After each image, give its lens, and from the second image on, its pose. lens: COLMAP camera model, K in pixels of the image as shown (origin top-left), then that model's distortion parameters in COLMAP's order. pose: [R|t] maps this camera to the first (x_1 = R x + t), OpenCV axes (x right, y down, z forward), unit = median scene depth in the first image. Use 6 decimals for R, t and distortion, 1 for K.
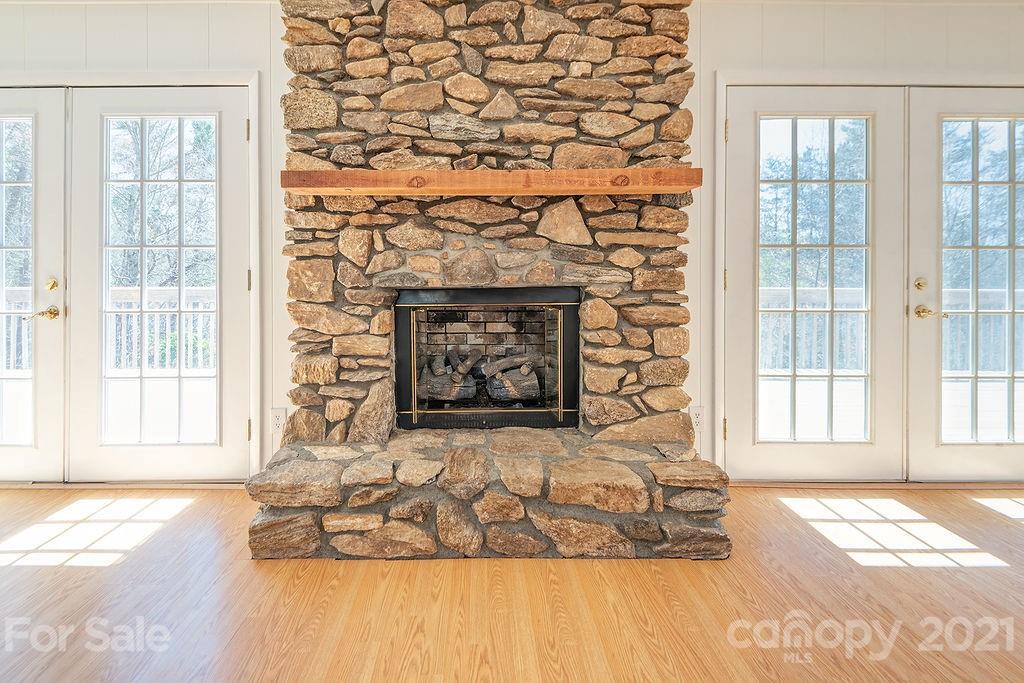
lens RADIAL K [[474.9, 0, 482.9], [0, 474.9, 285.2], [0, 0, 1]] dist [0.013595, -0.000234]
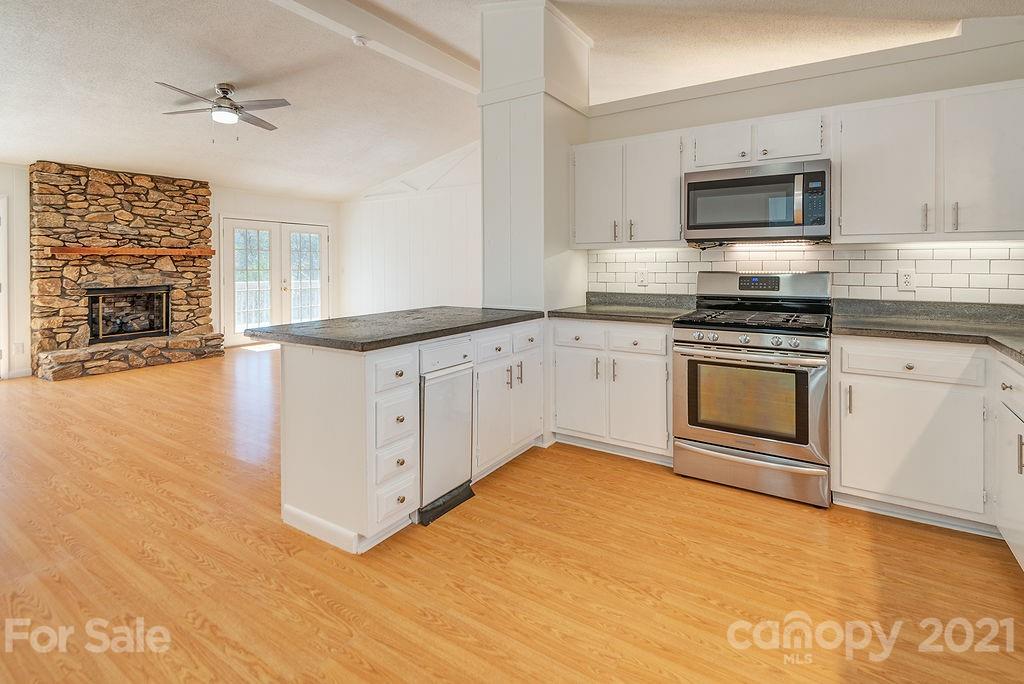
lens RADIAL K [[496.8, 0, 528.2], [0, 496.8, 262.6], [0, 0, 1]] dist [0.017527, -0.014492]
pose [[0.550602, 0.000735, 0.834768, -1.174023], [0.021879, 0.999643, -0.015311, -0.042992], [-0.834481, 0.026694, 0.550389, -2.580673]]
